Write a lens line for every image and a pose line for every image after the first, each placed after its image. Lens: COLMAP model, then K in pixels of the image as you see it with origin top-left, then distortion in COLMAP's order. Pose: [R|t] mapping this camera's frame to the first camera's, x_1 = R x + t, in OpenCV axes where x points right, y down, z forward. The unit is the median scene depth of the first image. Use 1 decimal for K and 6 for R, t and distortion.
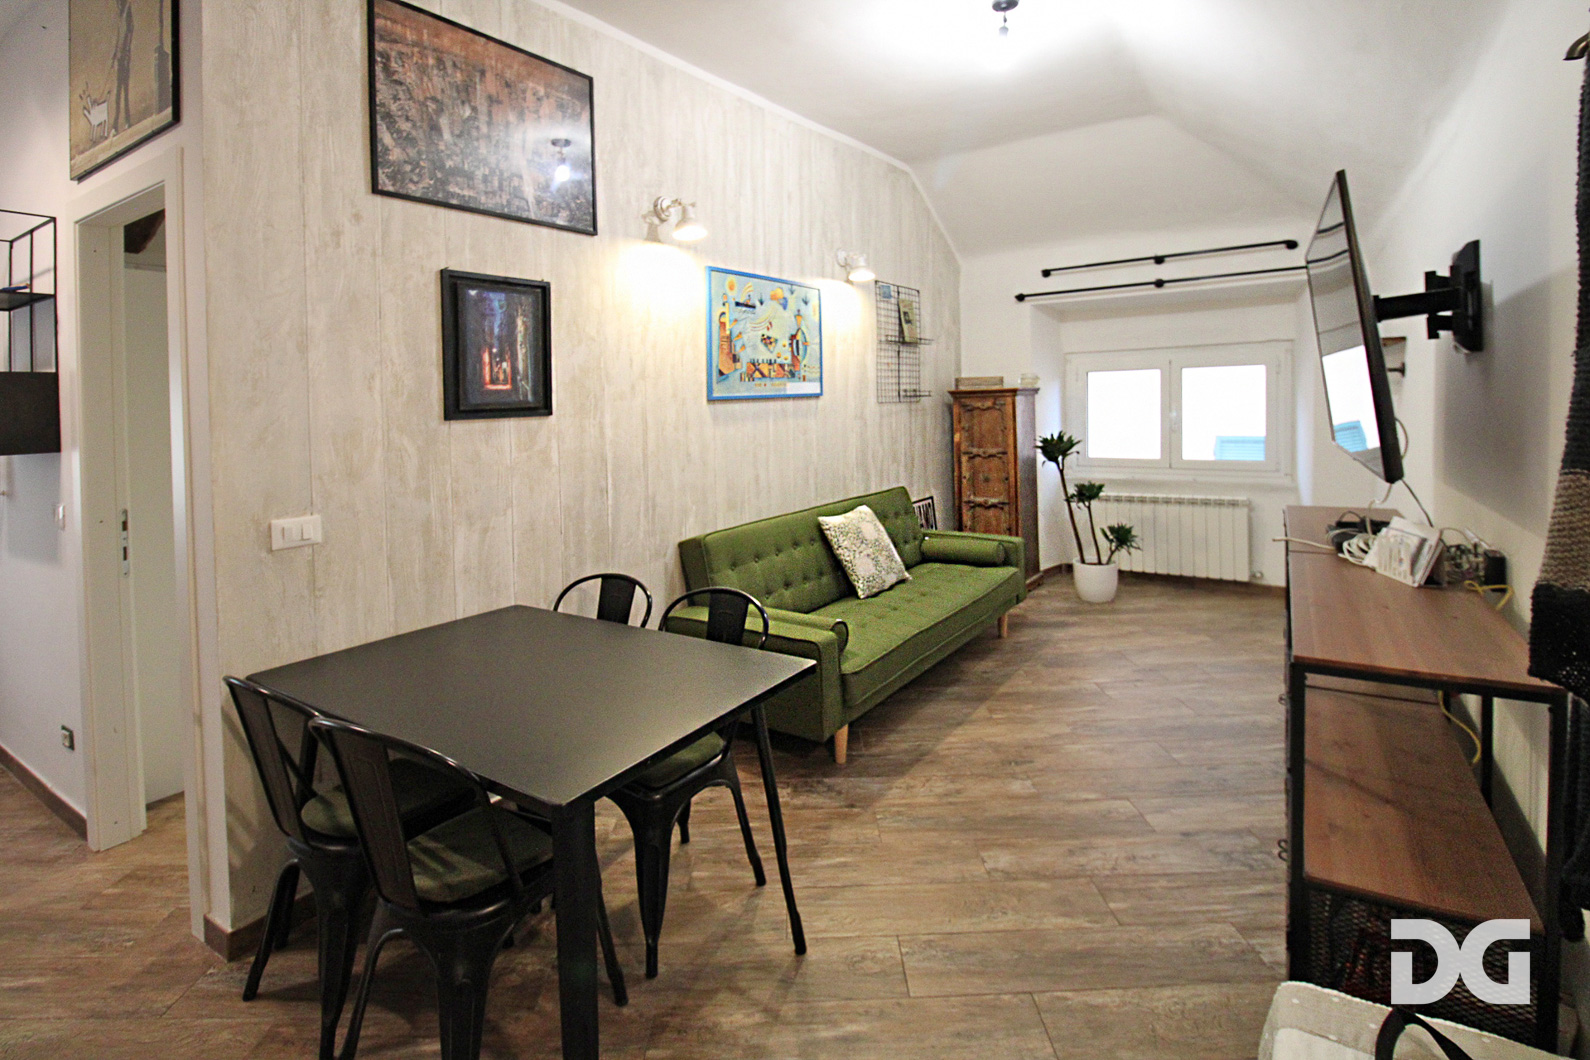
lens RADIAL K [[784.4, 0, 796.0], [0, 784.4, 565.5], [0, 0, 1]] dist [-0.012300, -0.001038]
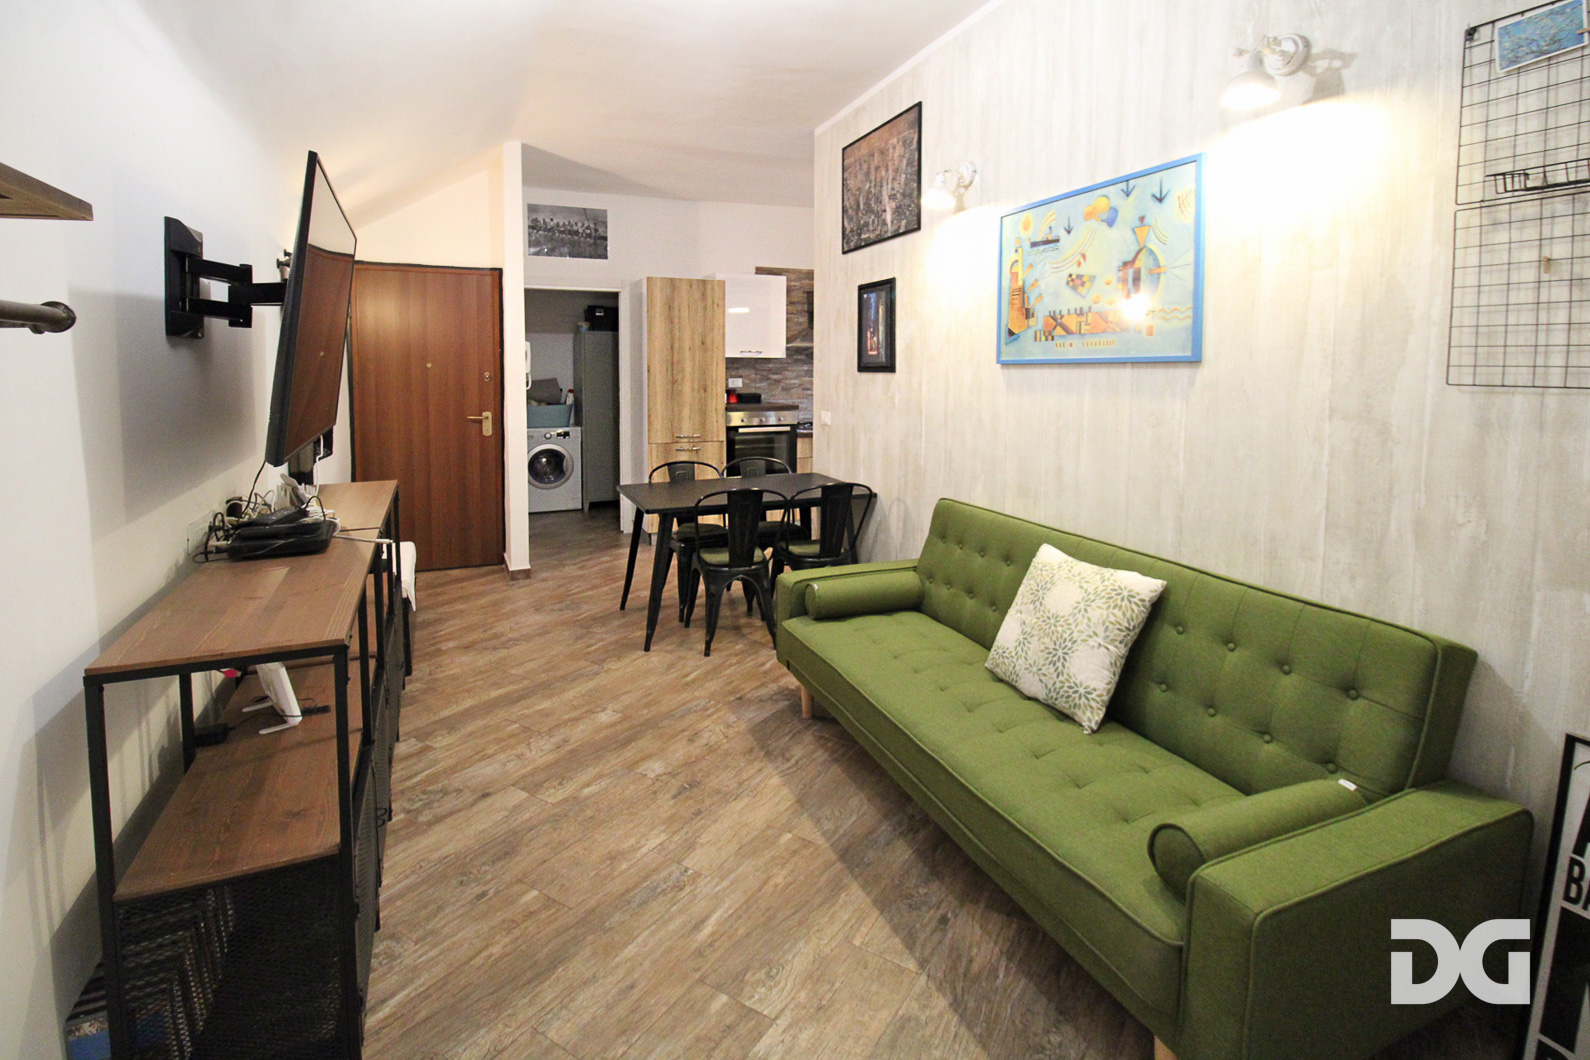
lens RADIAL K [[722.1, 0, 795.0], [0, 722.1, 530.0], [0, 0, 1]] dist [0.000391, 0.000170]
pose [[-0.546631, 0.217205, -0.808713, 0.564620], [-0.153856, 0.923279, 0.351971, -0.224890], [0.823118, 0.316824, -0.471275, 0.972490]]
